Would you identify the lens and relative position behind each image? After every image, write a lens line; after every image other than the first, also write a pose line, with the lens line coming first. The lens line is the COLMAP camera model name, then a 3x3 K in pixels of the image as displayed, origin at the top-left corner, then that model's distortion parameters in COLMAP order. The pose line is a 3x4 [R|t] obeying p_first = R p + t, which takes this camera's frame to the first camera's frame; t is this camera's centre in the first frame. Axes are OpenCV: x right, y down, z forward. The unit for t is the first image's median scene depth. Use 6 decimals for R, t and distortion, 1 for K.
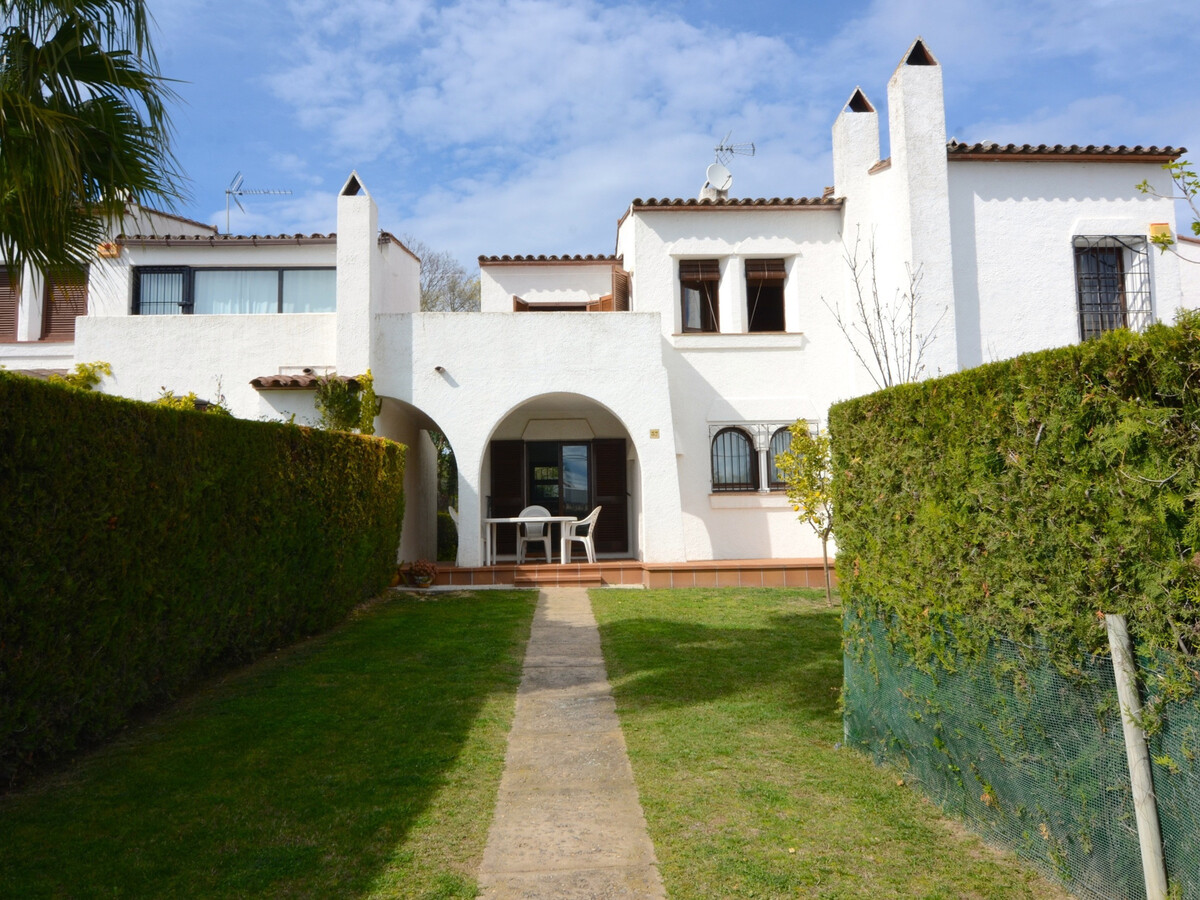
lens RADIAL K [[926.1, 0, 600.0], [0, 926.1, 450.0], [0, 0, 1]] dist [0.001818, -0.004858]
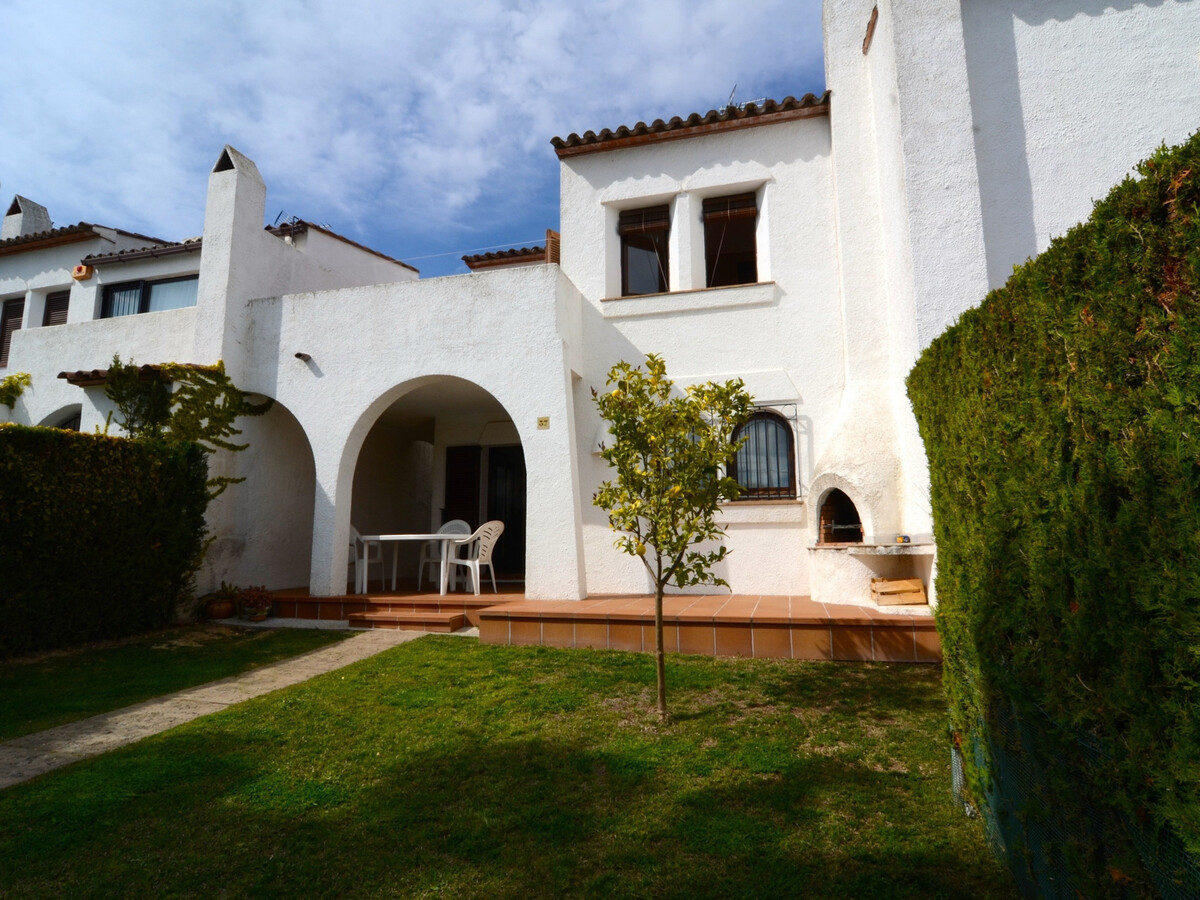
lens RADIAL K [[673.5, 0, 600.0], [0, 673.5, 450.0], [0, 0, 1]] dist [-0.003096, -0.013546]
pose [[0.953723, -0.029422, -0.299243, 0.261251], [0.016593, 0.998835, -0.045321, 0.029252], [0.300228, 0.038258, 0.953100, 0.495221]]
